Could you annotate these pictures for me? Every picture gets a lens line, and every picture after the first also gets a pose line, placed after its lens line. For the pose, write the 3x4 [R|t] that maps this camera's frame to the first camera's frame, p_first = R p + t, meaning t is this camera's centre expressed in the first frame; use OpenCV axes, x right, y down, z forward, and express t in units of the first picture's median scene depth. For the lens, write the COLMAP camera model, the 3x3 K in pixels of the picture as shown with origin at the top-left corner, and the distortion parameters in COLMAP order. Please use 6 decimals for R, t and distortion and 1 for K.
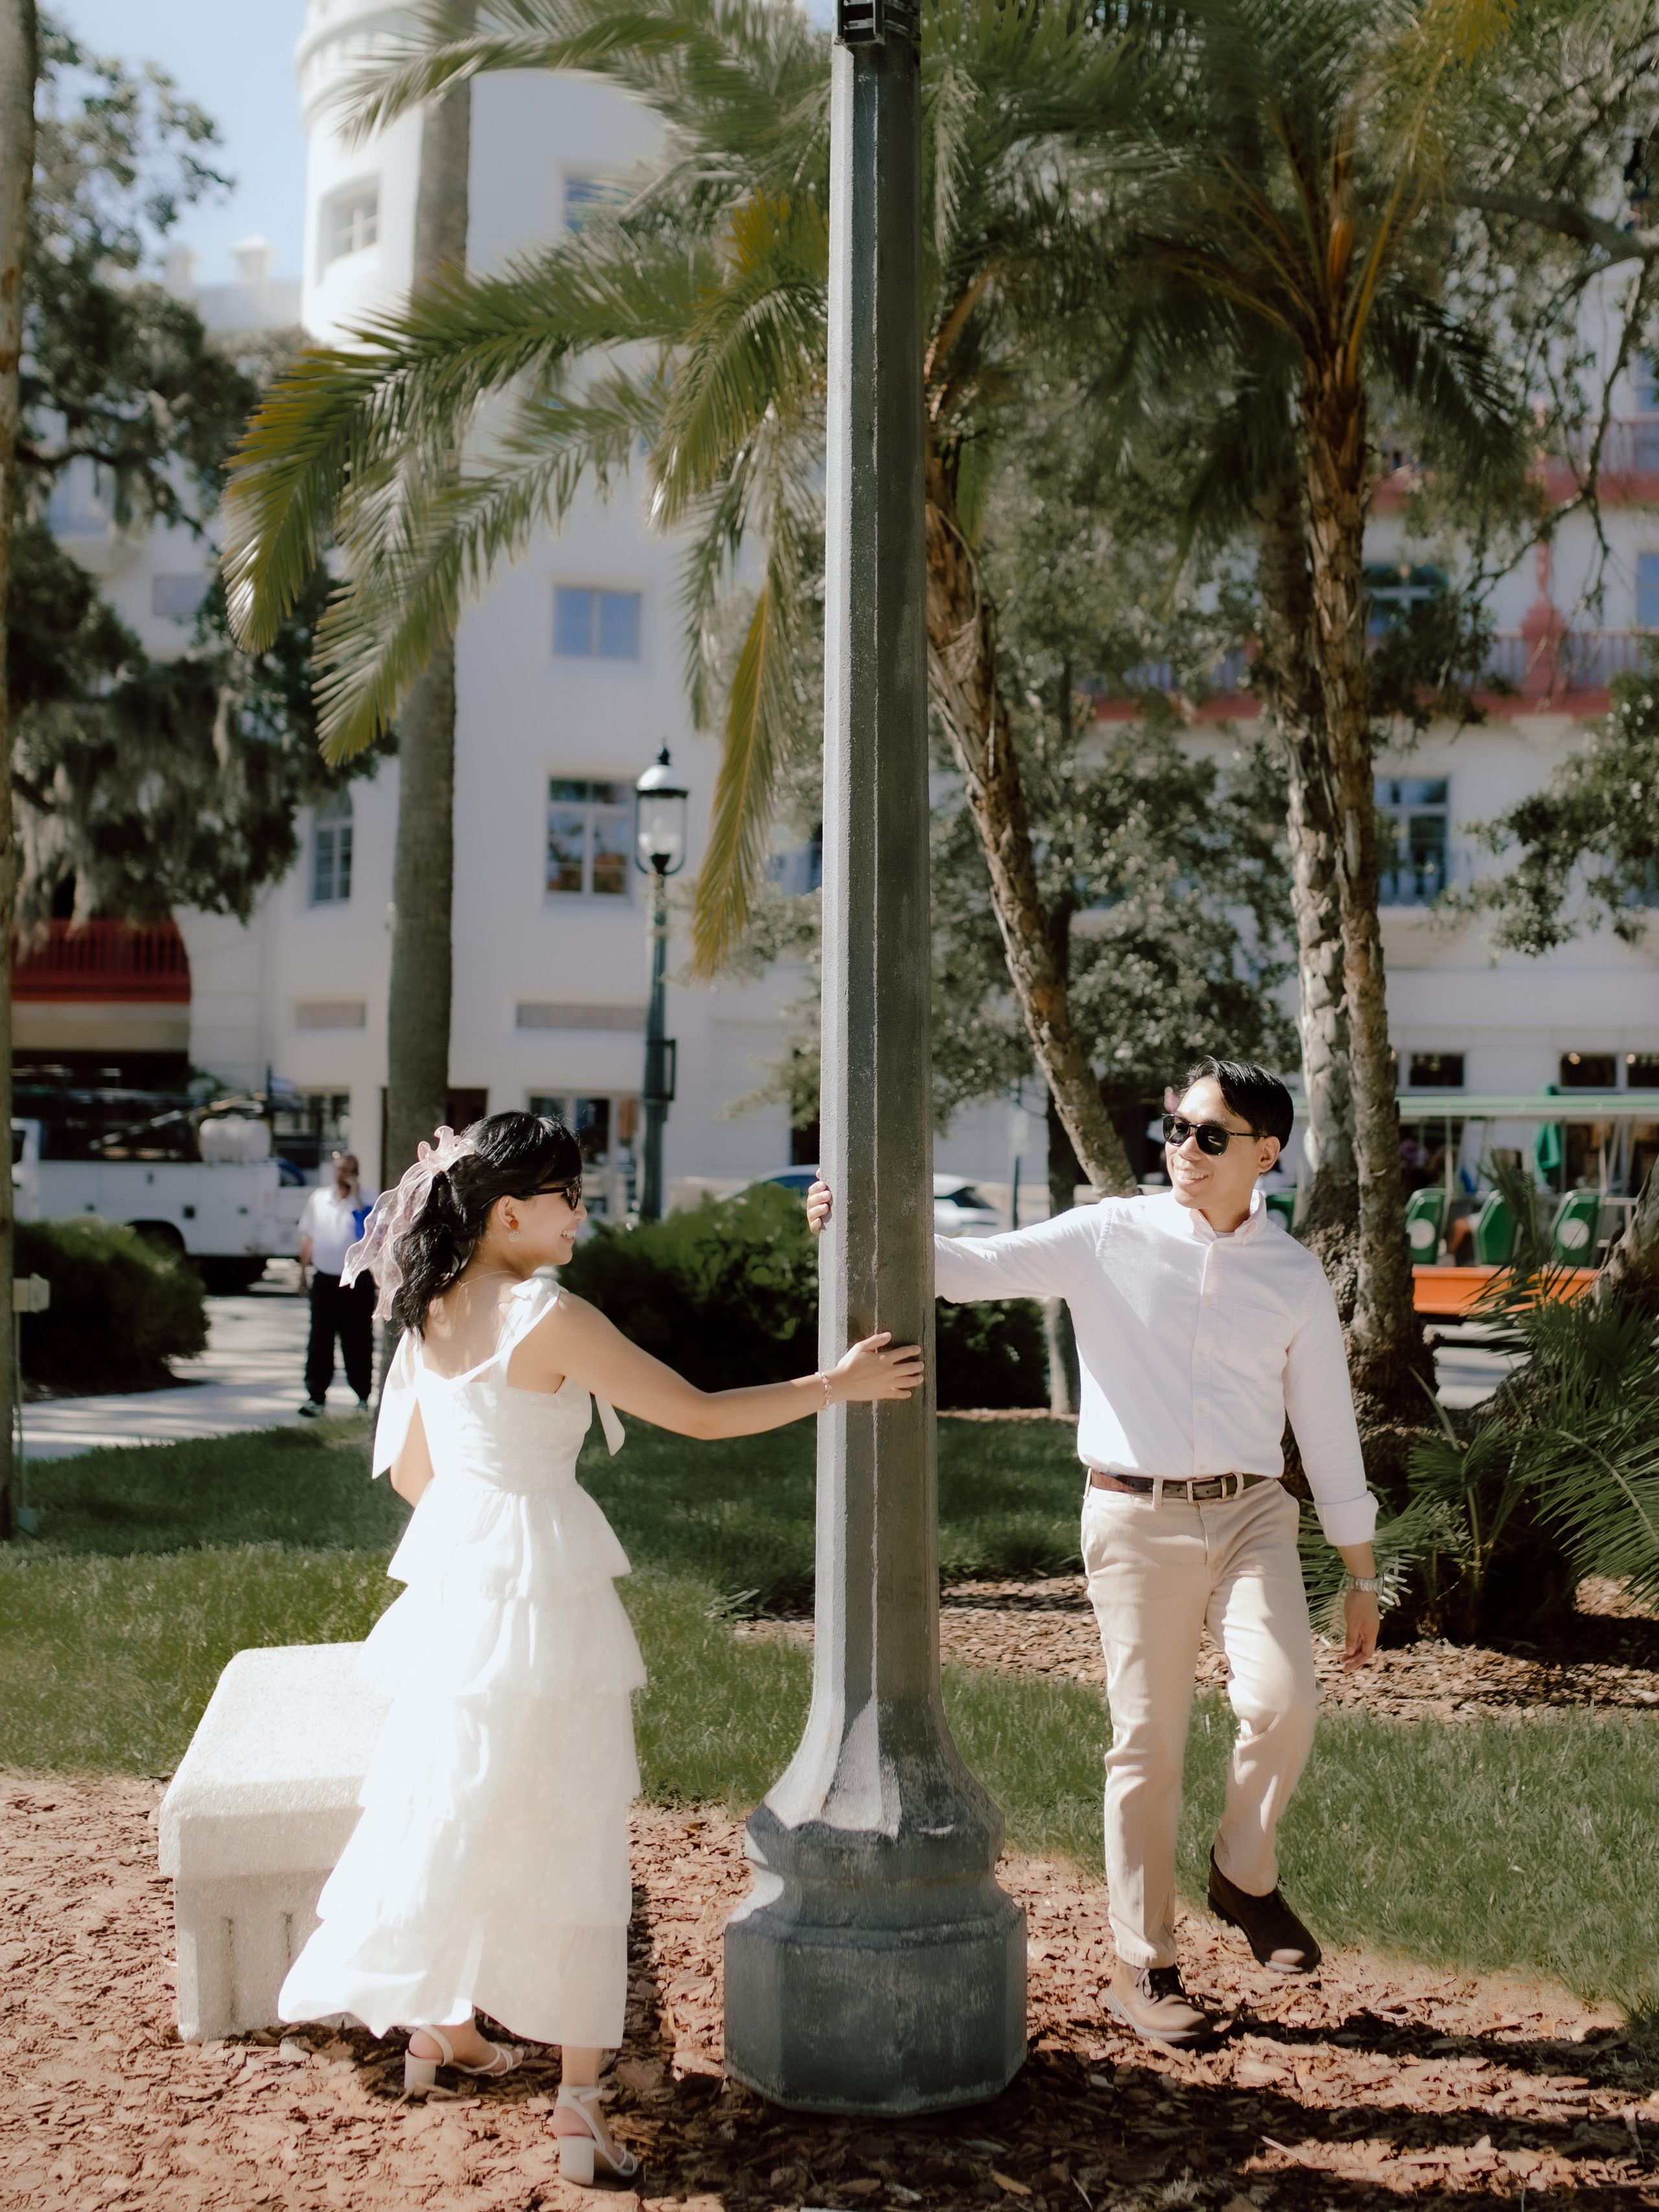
lens RADIAL K [[2435.4, 0, 948.6], [0, 2435.4, 833.9], [0, 0, 1]] dist [-0.020264, 0.021269]
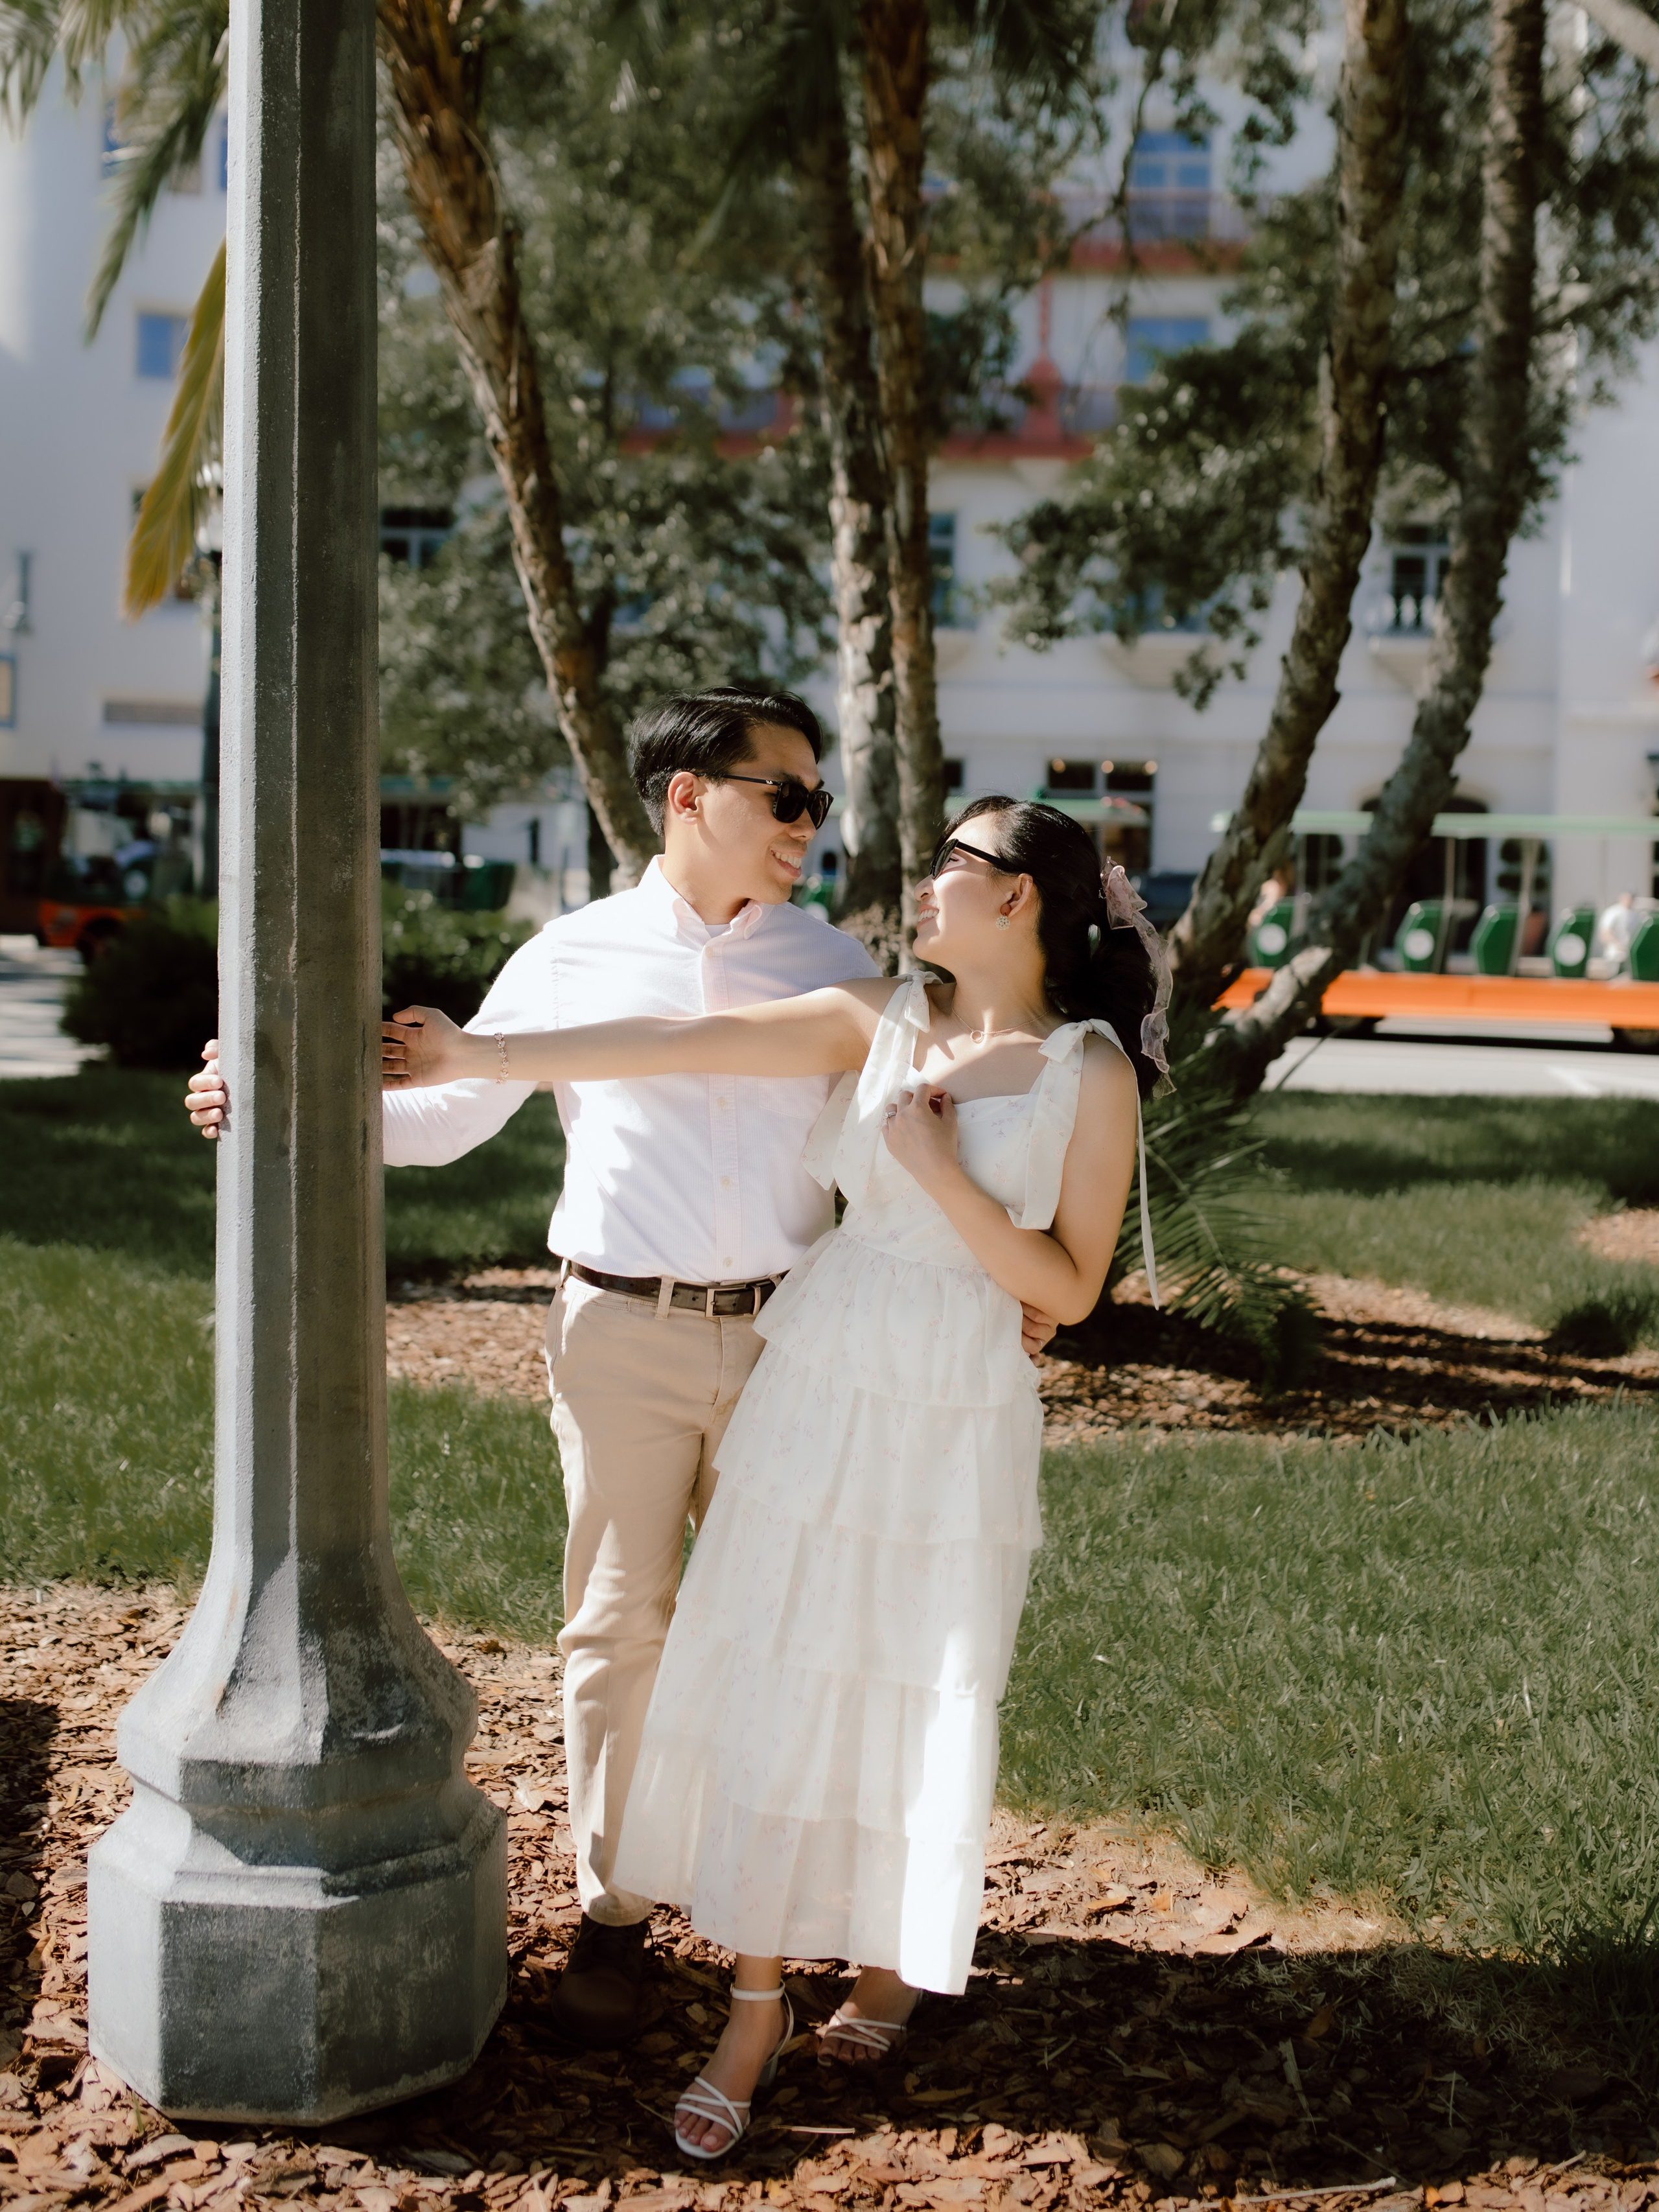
lens RADIAL K [[2021.4, 0, 852.6], [0, 2021.4, 1154.8], [0, 0, 1]] dist [-0.028809, 0.023591]
pose [[0.986573, -0.012562, 0.162838, 0.014901], [-0.033025, 0.961097, 0.274230, 0.027864], [-0.159948, -0.275925, 0.947777, 0.171913]]
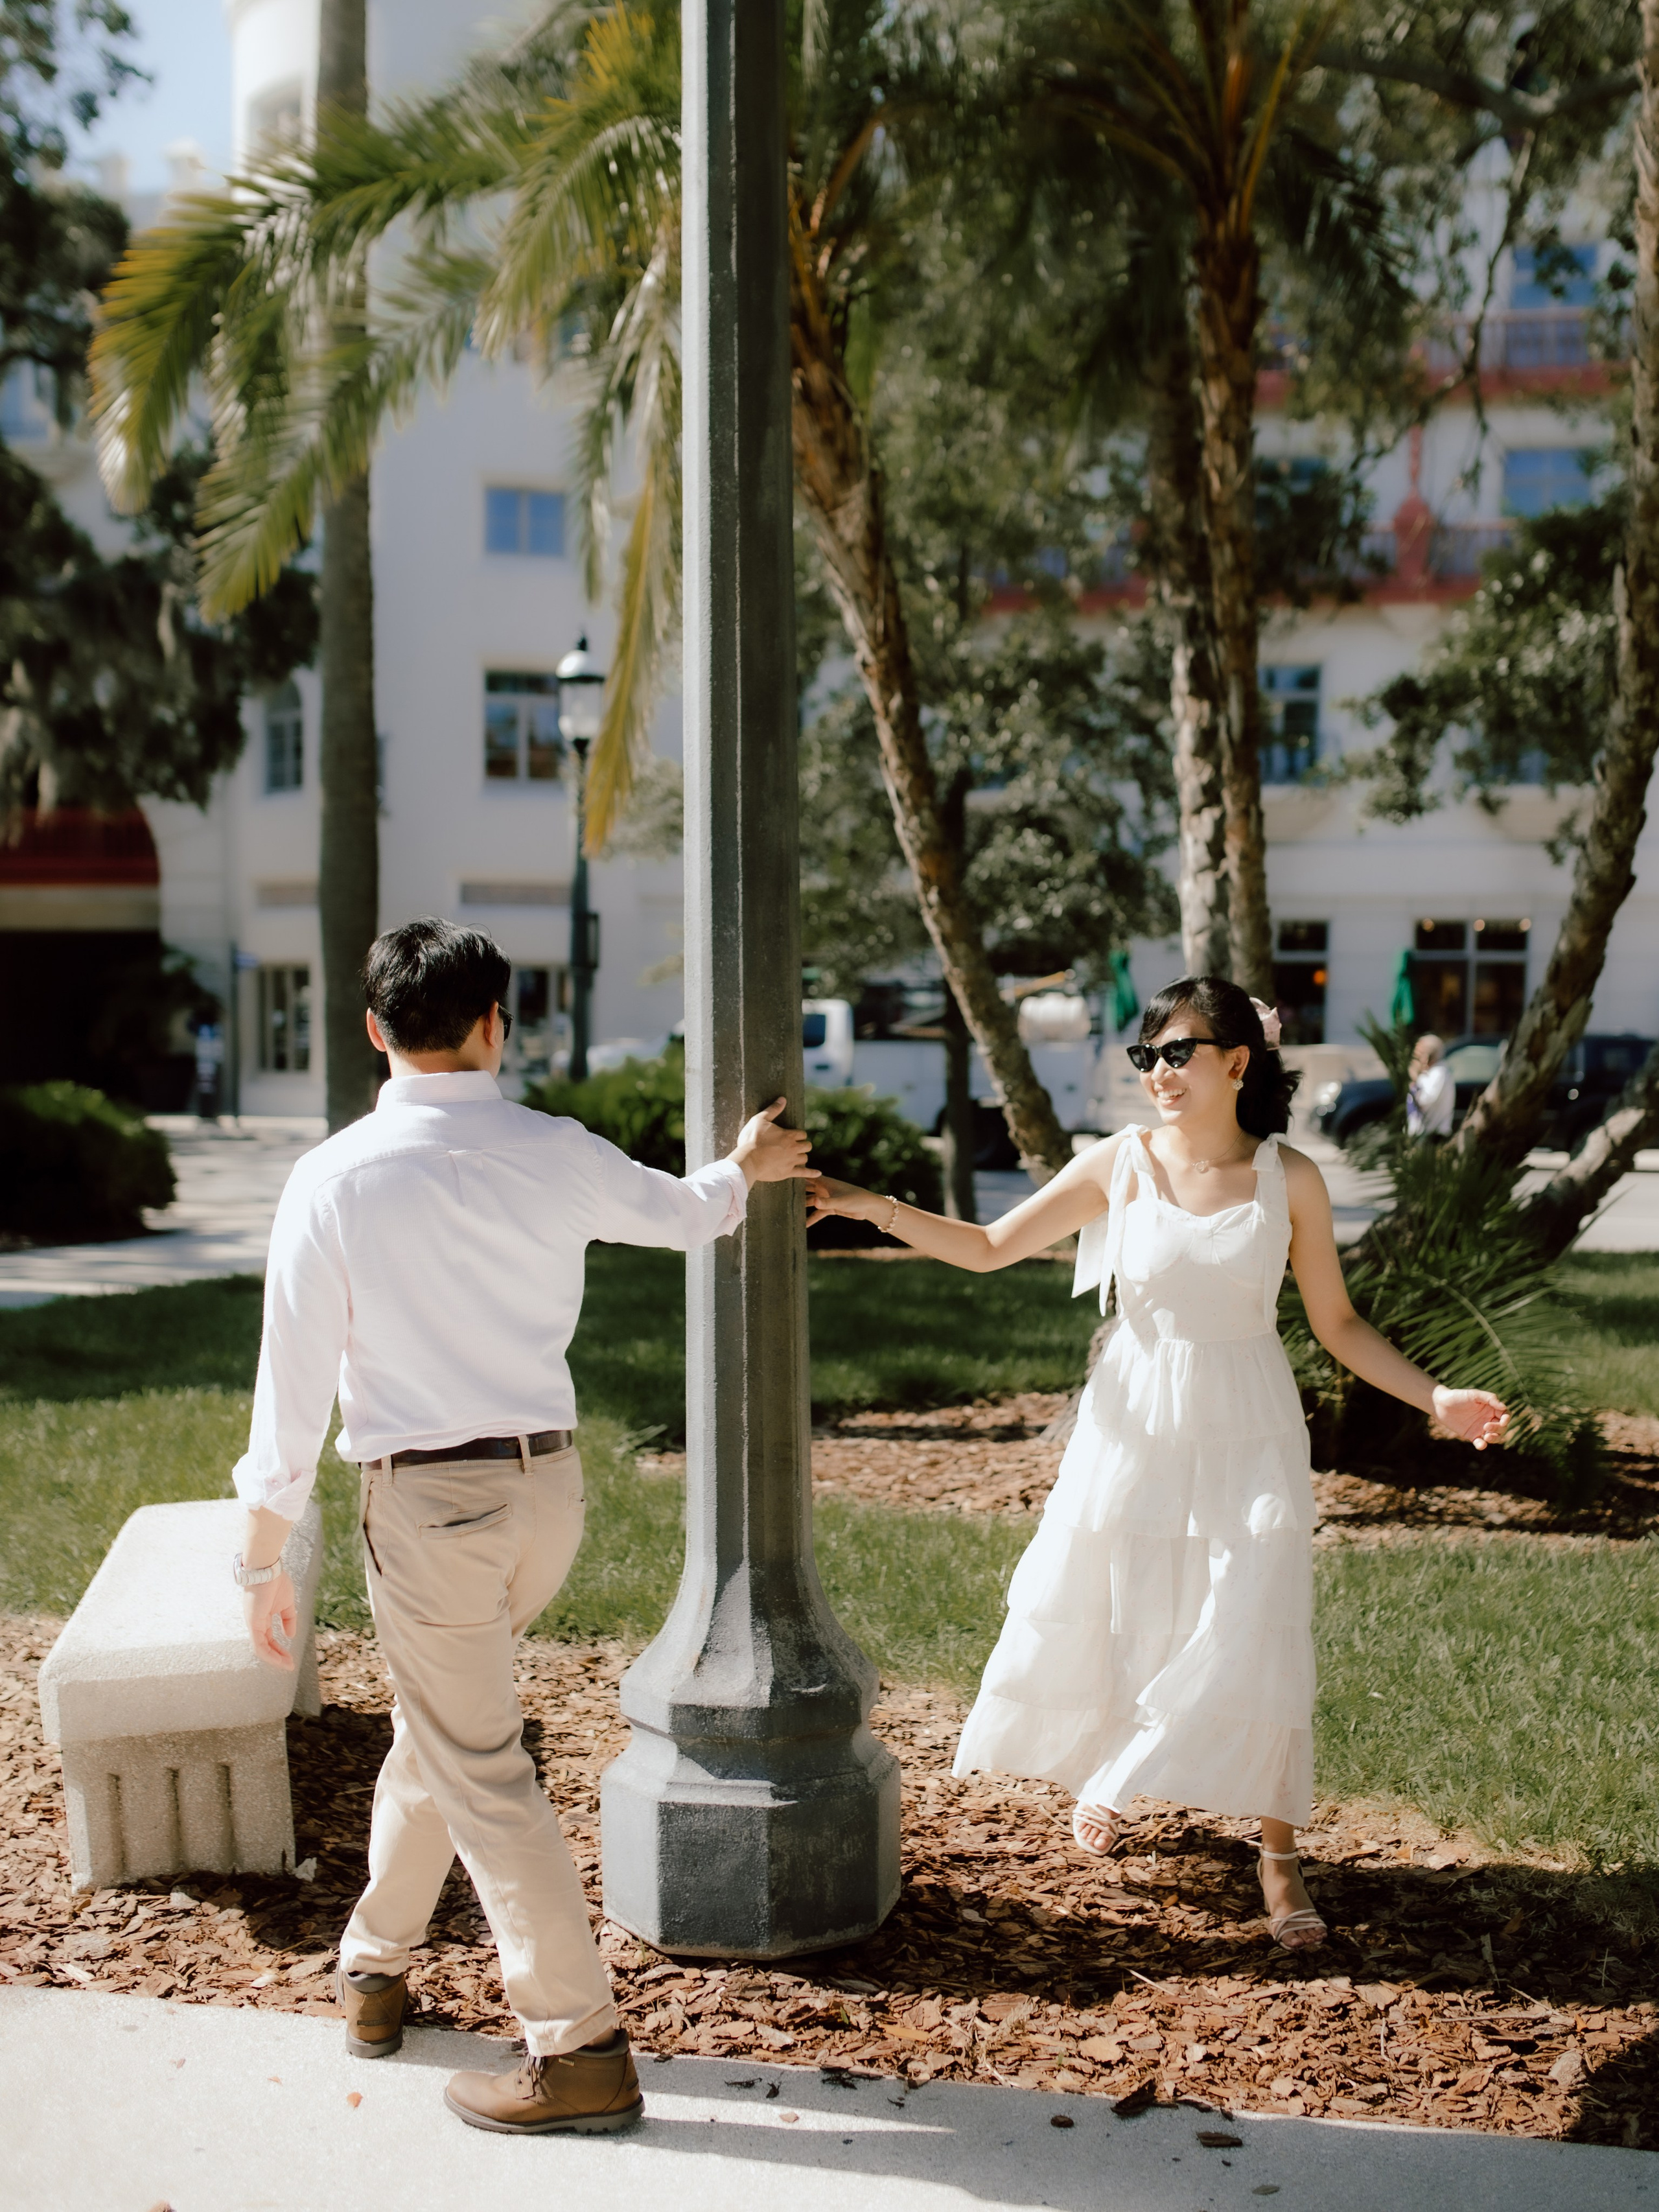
lens RADIAL K [[2173.3, 0, 948.5], [0, 2173.3, 1220.7], [0, 0, 1]] dist [-0.023786, 0.007967]
pose [[0.999227, -0.012606, 0.037235, 0.008193], [0.004012, 0.974942, 0.222424, 0.008930], [-0.039105, -0.222103, 0.974239, 0.064368]]
